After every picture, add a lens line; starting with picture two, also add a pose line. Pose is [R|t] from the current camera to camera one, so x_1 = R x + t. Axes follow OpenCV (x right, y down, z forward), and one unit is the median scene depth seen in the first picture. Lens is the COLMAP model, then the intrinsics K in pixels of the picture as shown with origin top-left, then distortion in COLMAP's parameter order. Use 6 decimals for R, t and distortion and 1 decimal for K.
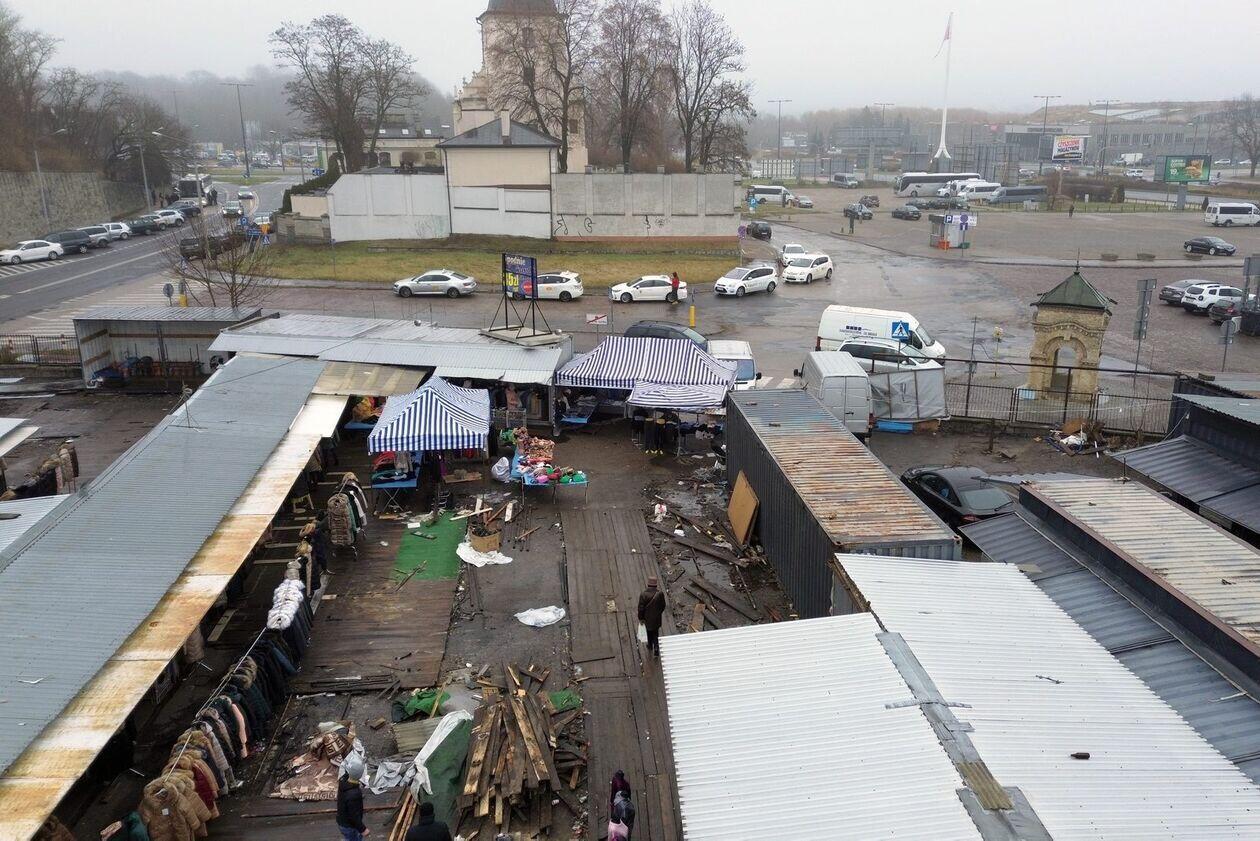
lens RADIAL K [[1044.3, 0, 679.4], [0, 1044.3, 408.1], [0, 0, 1]] dist [0.094604, -0.086670]
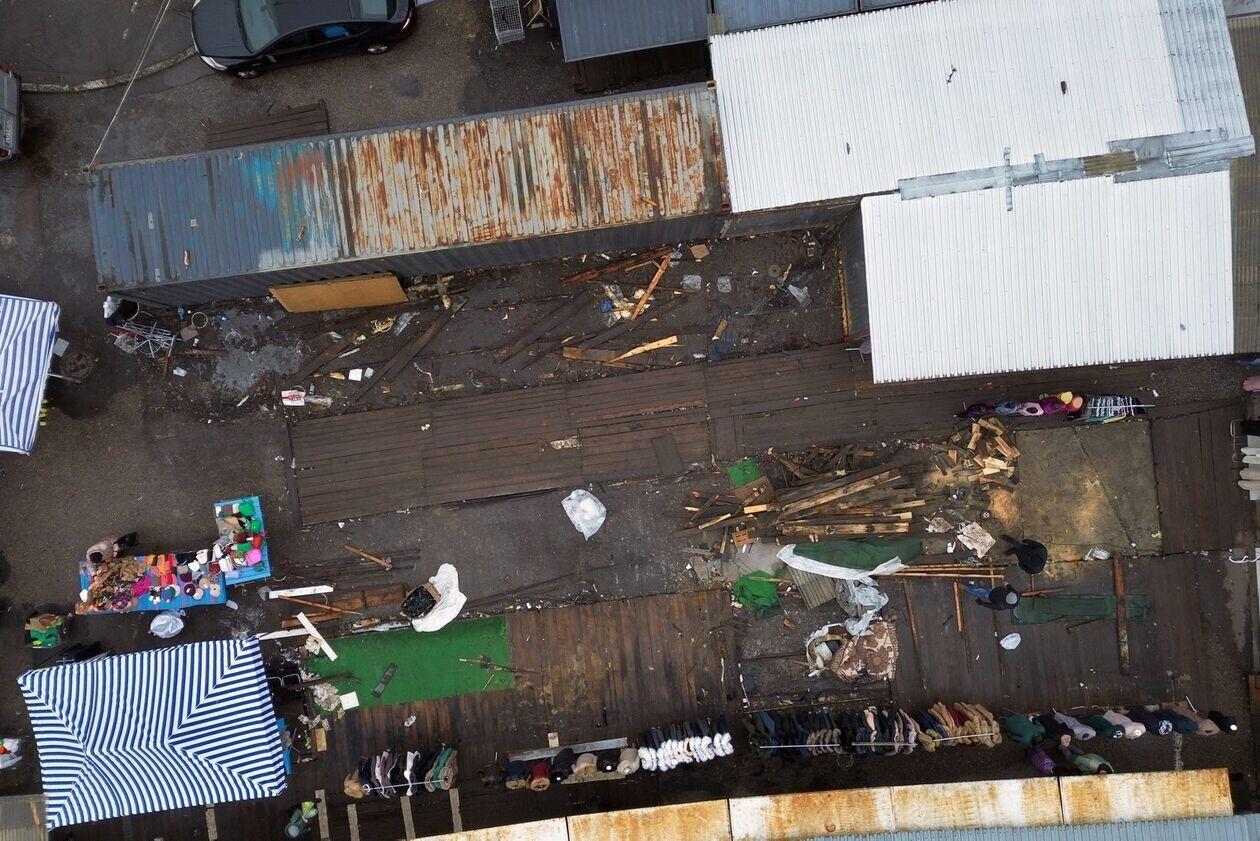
lens RADIAL K [[1012.3, 0, 637.7], [0, 1012.3, 413.3], [0, 0, 1]] dist [0.085581, -0.116395]
pose [[-0.000696, -0.999905, 0.013763, -0.055096], [0.307076, 0.012884, 0.951598, -0.752844], [-0.951685, 0.004889, 0.307038, 0.716140]]
